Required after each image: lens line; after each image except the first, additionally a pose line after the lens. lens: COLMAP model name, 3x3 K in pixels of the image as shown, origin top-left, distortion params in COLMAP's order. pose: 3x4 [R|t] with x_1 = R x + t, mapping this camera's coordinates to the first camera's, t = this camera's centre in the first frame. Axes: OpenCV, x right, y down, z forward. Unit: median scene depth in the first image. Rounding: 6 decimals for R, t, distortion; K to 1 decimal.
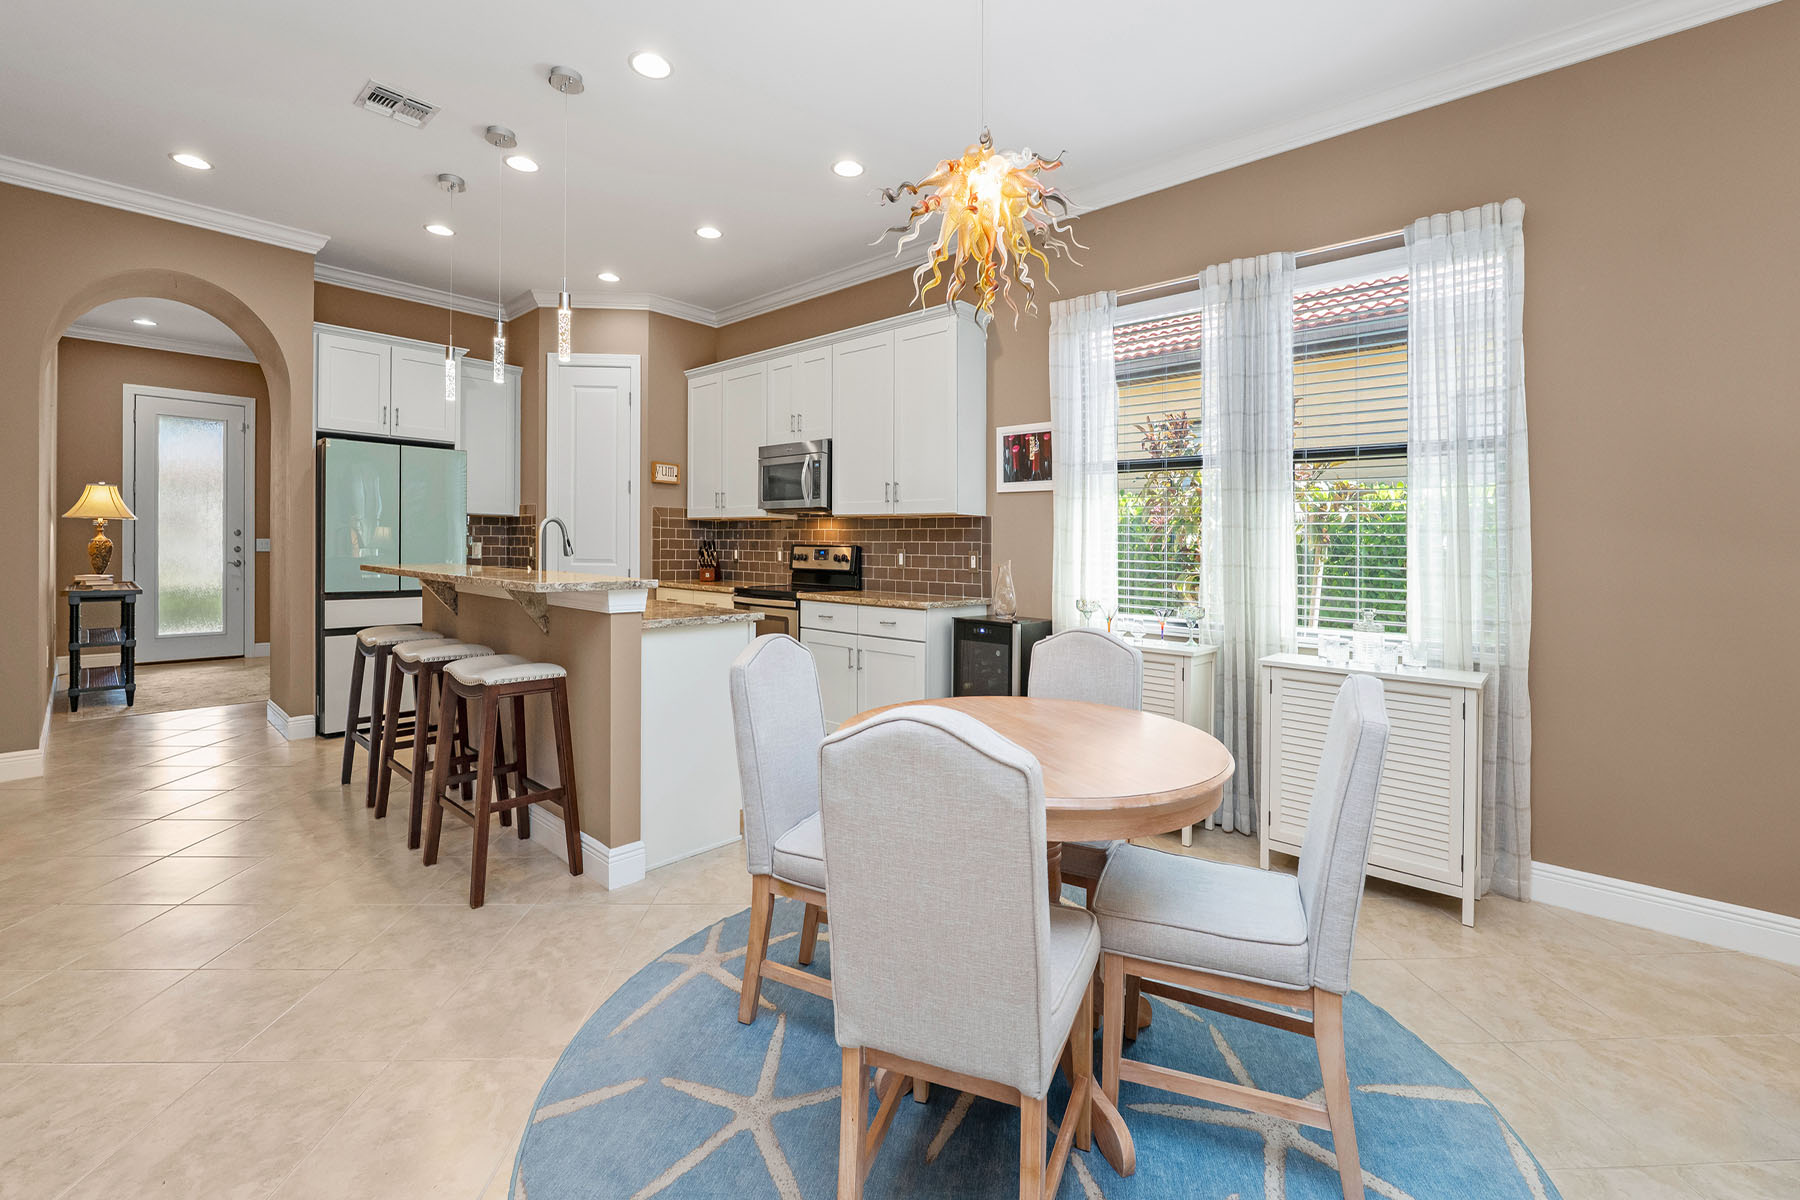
lens RADIAL K [[740.2, 0, 879.5], [0, 740.2, 551.9], [0, 0, 1]] dist [-0.005176, 0.000221]
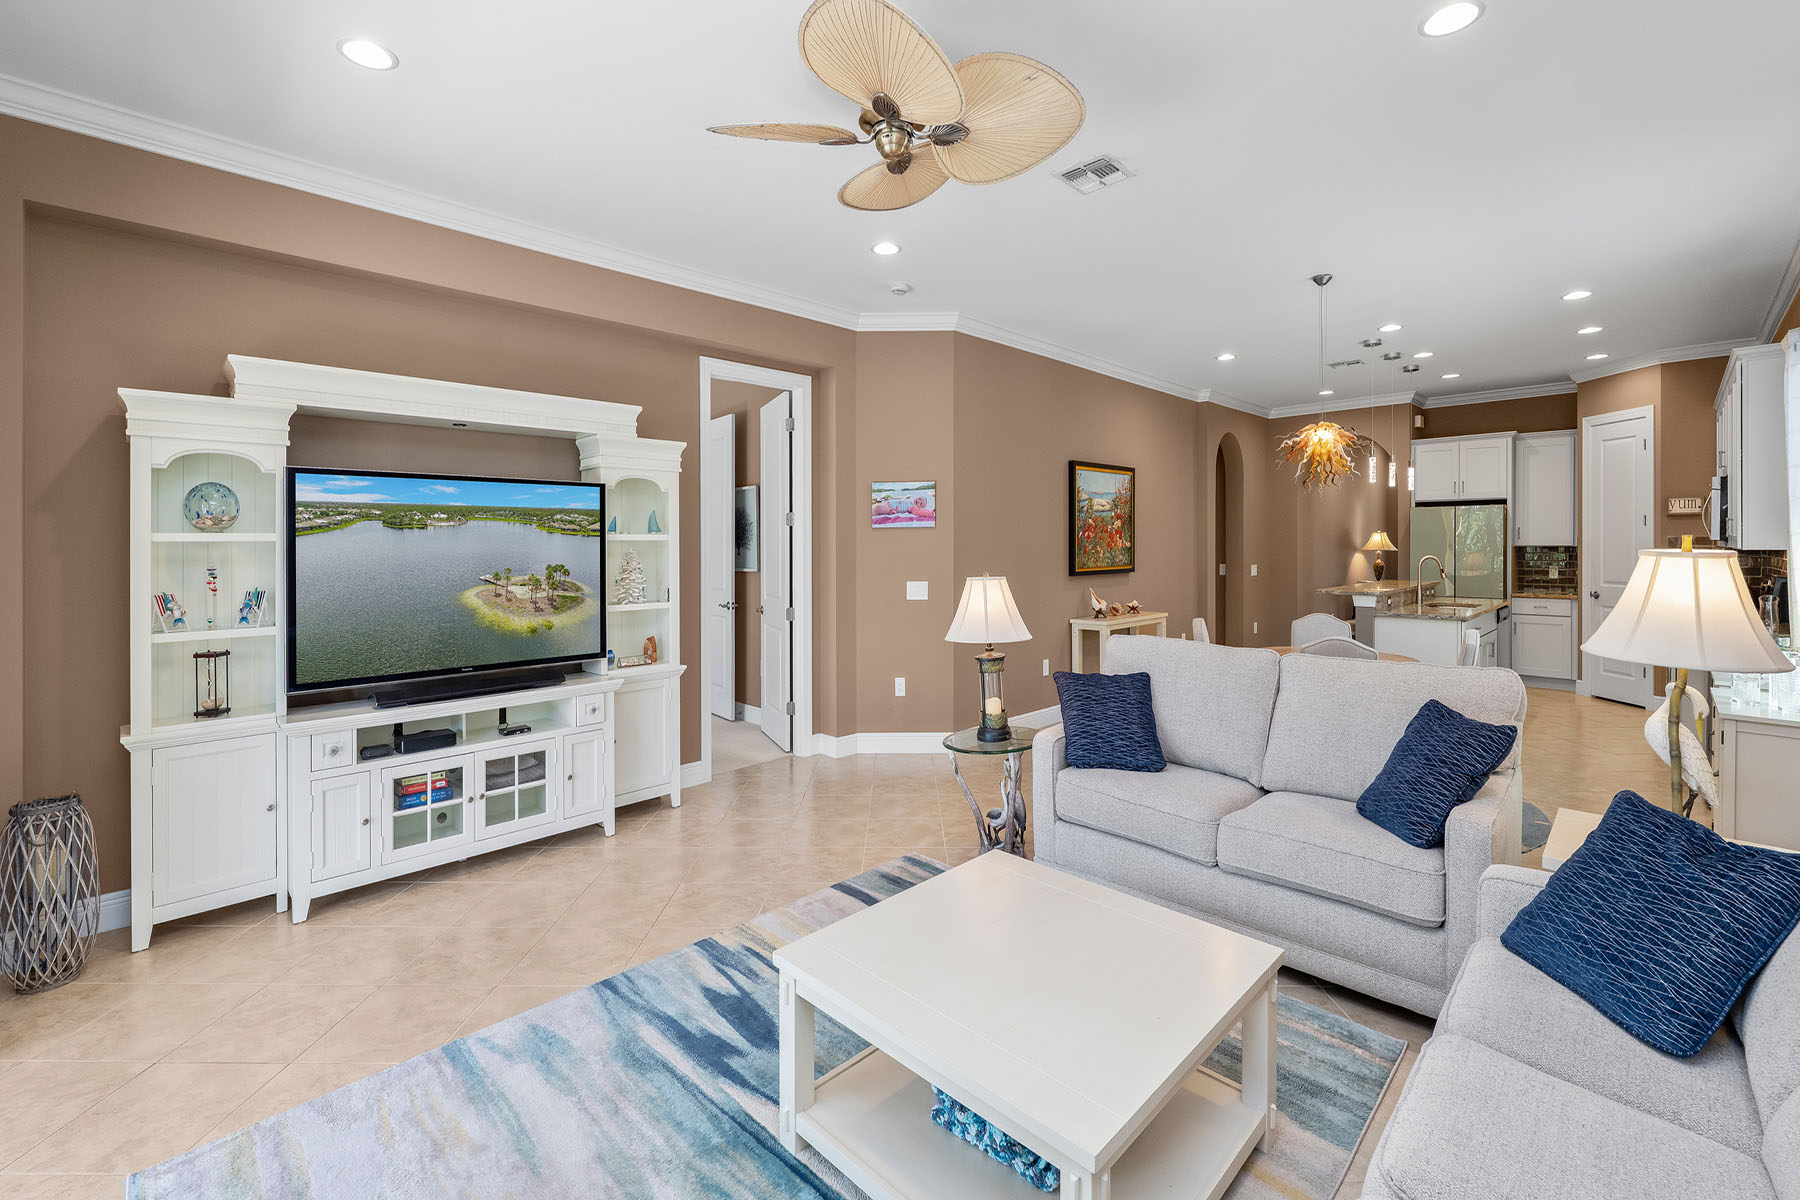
lens RADIAL K [[740.2, 0, 921.1], [0, 740.2, 549.9], [0, 0, 1]] dist [-0.005176, 0.000221]
pose [[-0.044833, -0.005044, -0.998982, 0.950763], [-0.007209, 0.999963, -0.004725, -0.031235], [0.998968, 0.006990, -0.044868, -0.082678]]
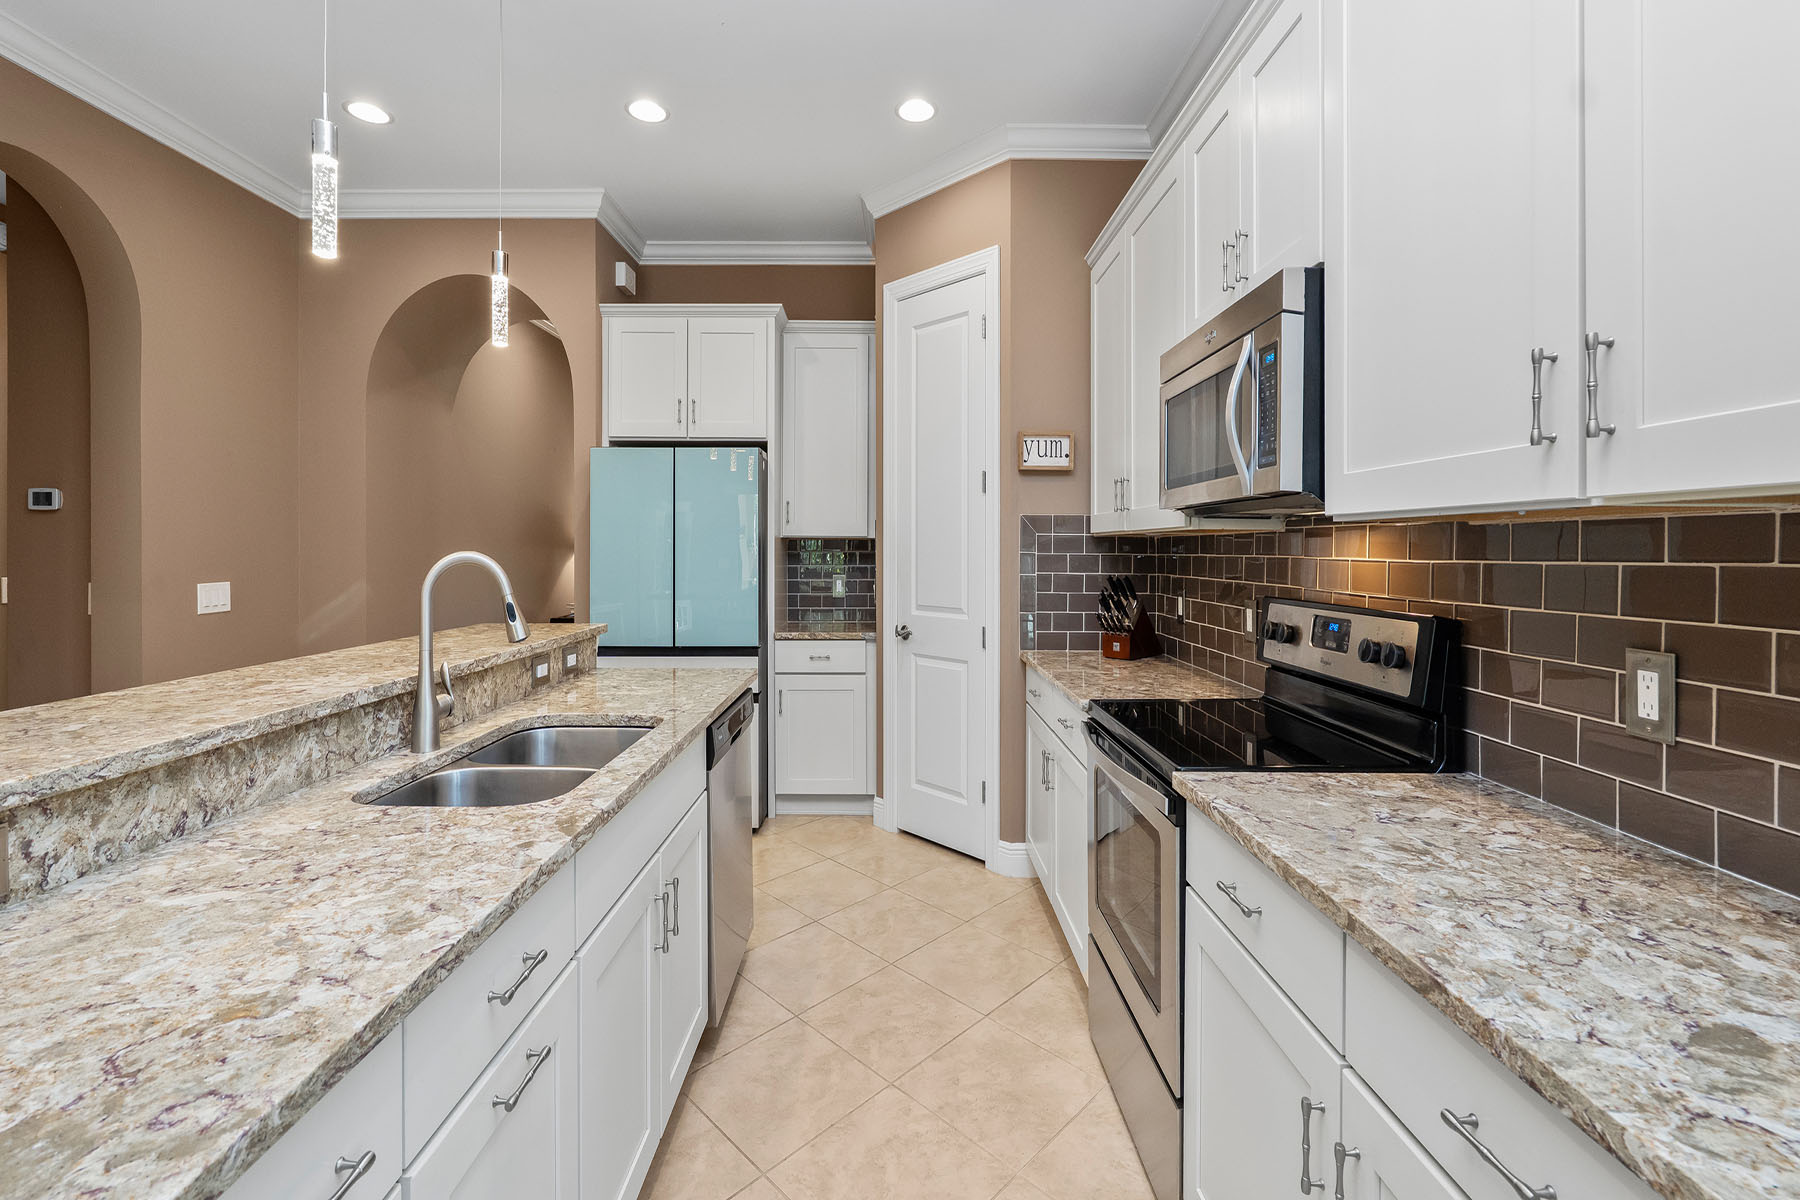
lens RADIAL K [[740.2, 0, 896.7], [0, 740.2, 547.5], [0, 0, 1]] dist [-0.005176, 0.000221]
pose [[0.685186, -0.014965, -0.728215, 0.033293], [0.000353, 0.999796, -0.020215, -0.028874], [0.728368, 0.013594, 0.685051, 0.621300]]
